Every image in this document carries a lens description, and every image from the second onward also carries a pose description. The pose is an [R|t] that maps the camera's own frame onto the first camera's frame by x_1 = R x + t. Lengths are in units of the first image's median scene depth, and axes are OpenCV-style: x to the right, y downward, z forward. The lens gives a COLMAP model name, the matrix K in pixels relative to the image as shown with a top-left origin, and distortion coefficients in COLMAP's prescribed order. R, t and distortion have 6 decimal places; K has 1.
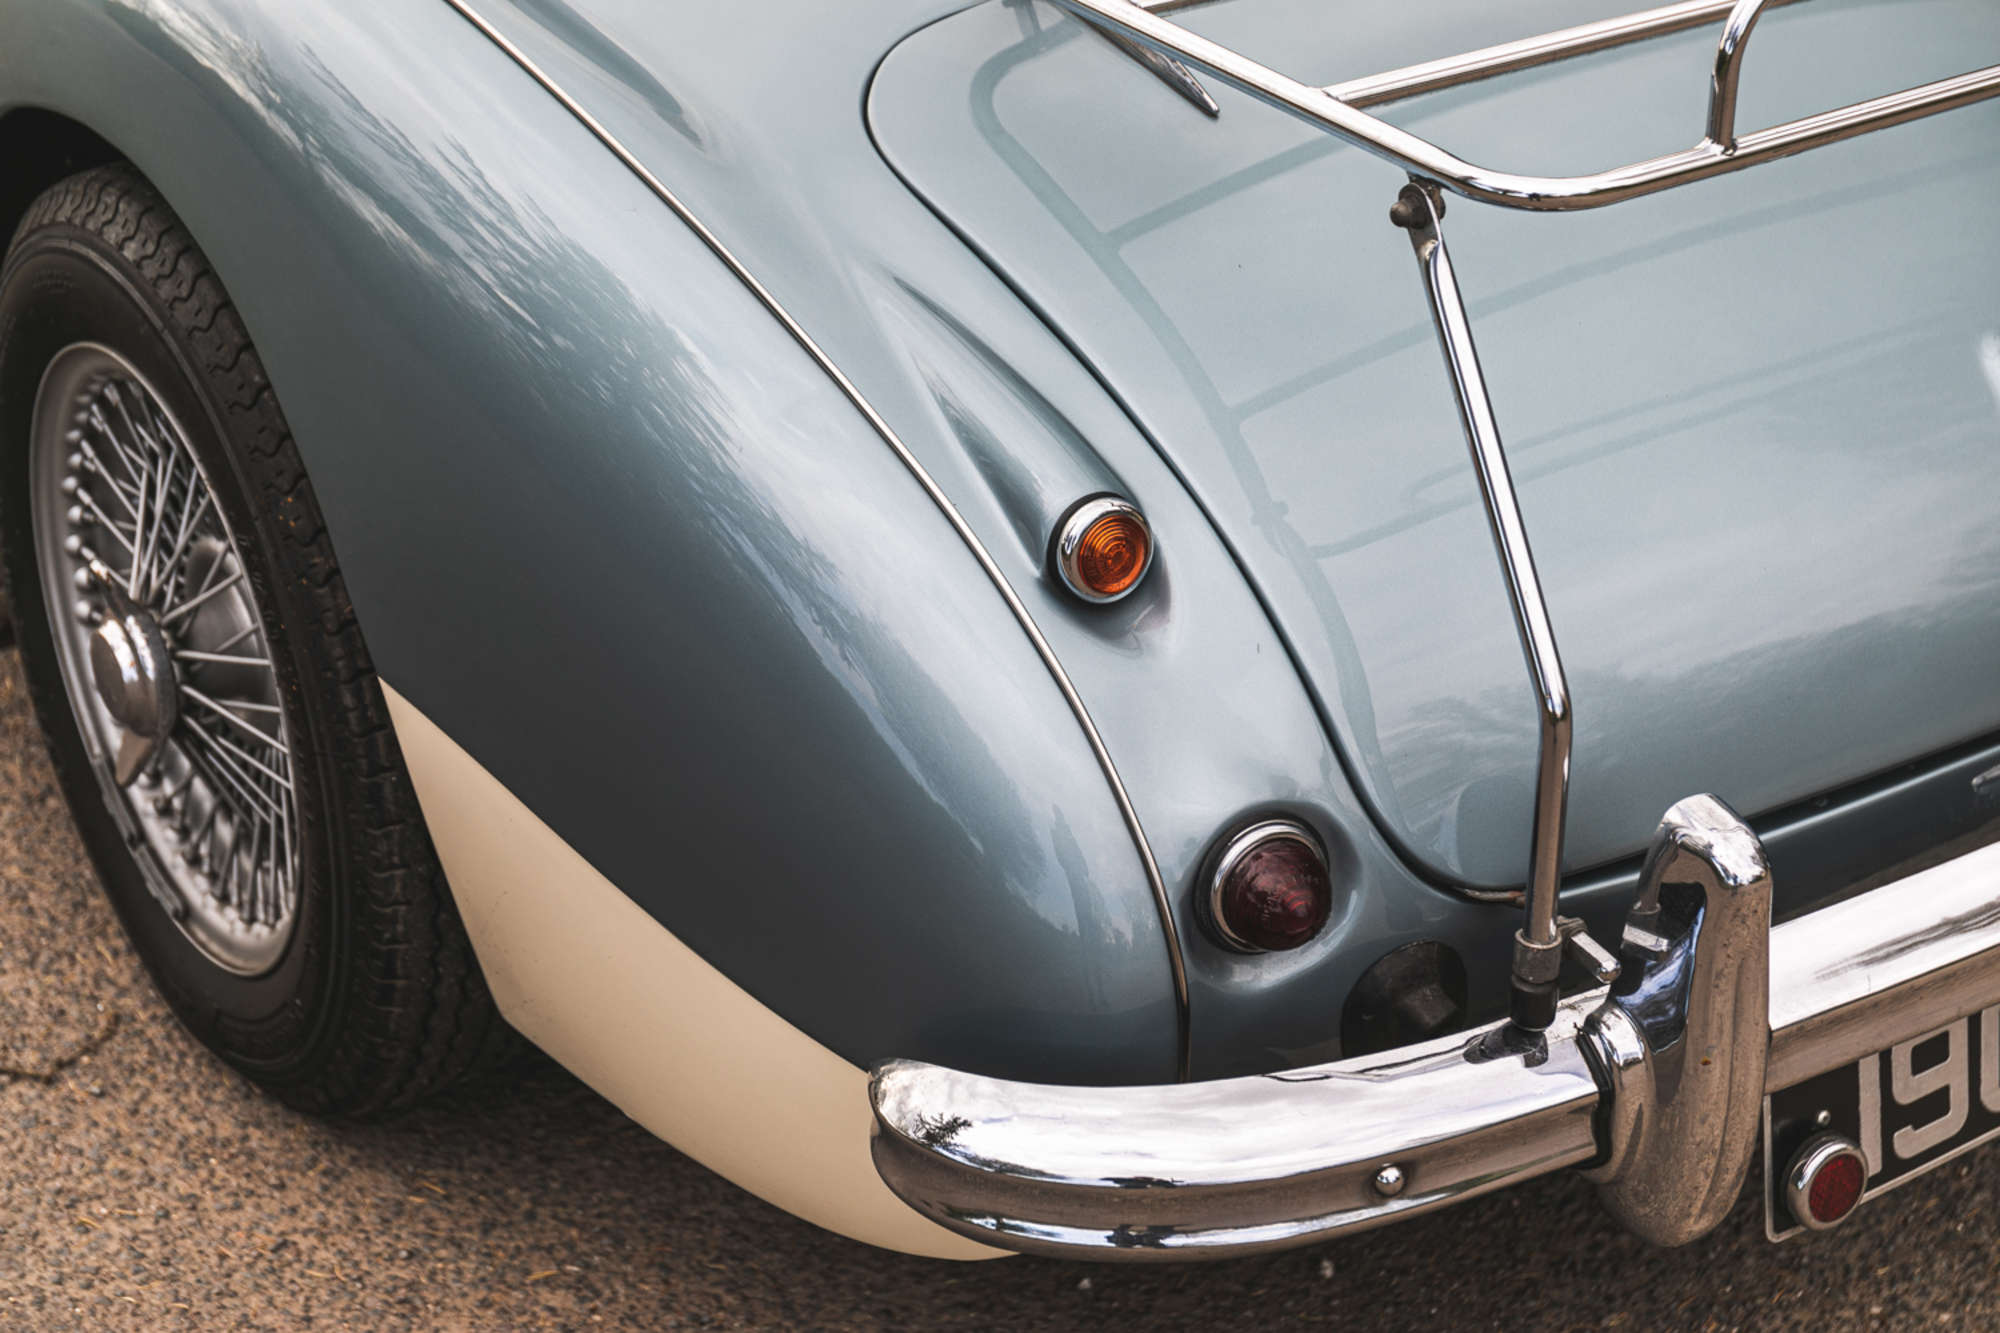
lens RADIAL K [[3672.0, 0, 1018.1], [0, 3672.0, 672.5], [0, 0, 1]] dist [-0.106687, 0.000000]
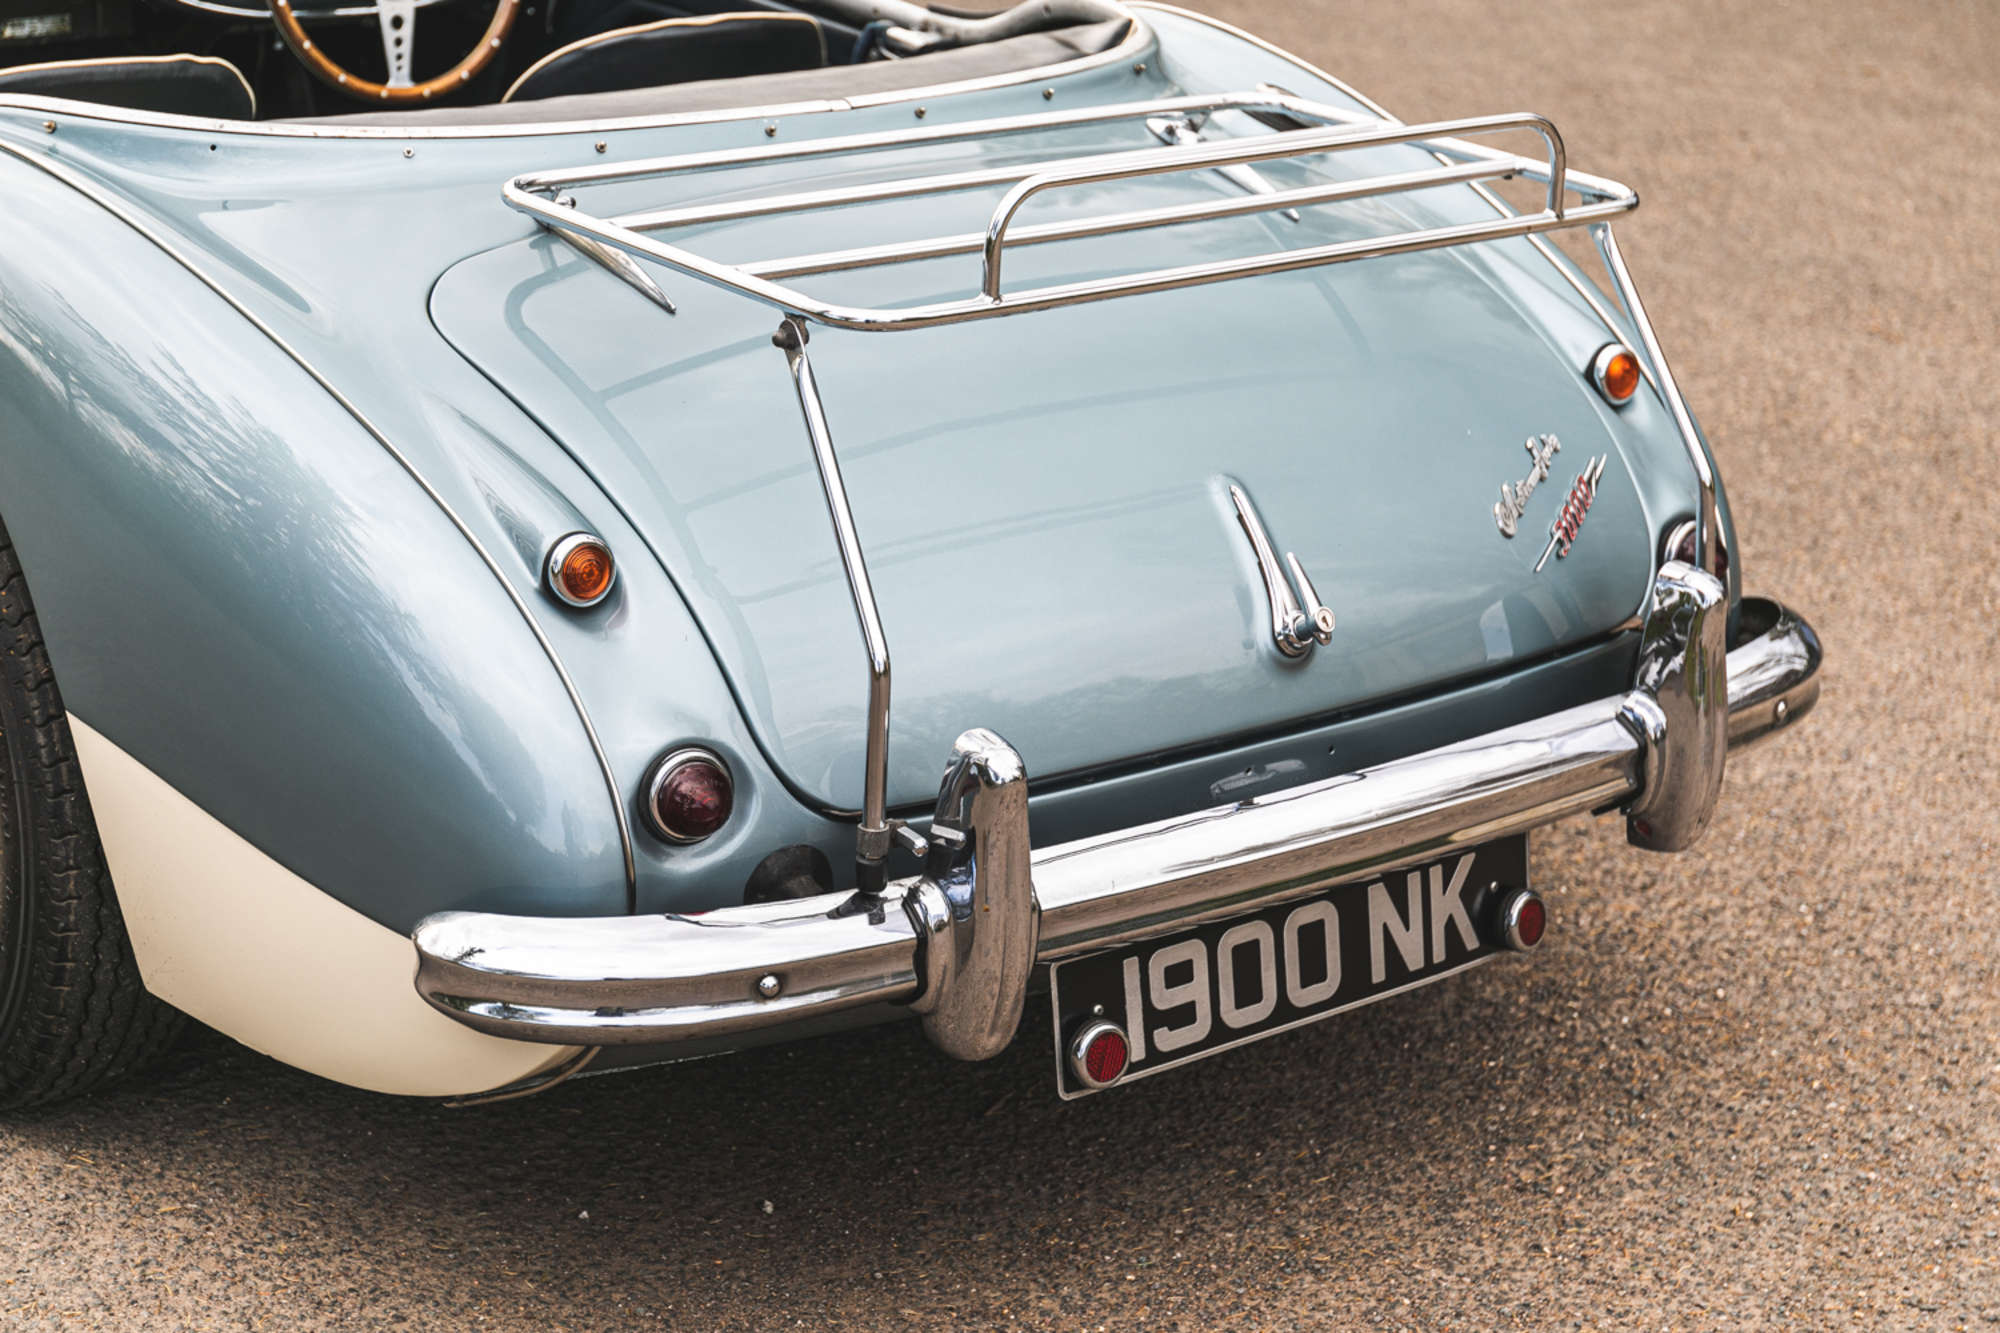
lens RADIAL K [[3672.0, 0, 993.2], [0, 3672.0, 656.2], [0, 0, 1]] dist [-0.106687, 0.000000]
pose [[0.995034, 0.013060, 0.098678, 0.037119], [0.002133, 0.988329, -0.152317, 0.194481], [-0.099516, 0.151771, 0.983393, -0.394277]]
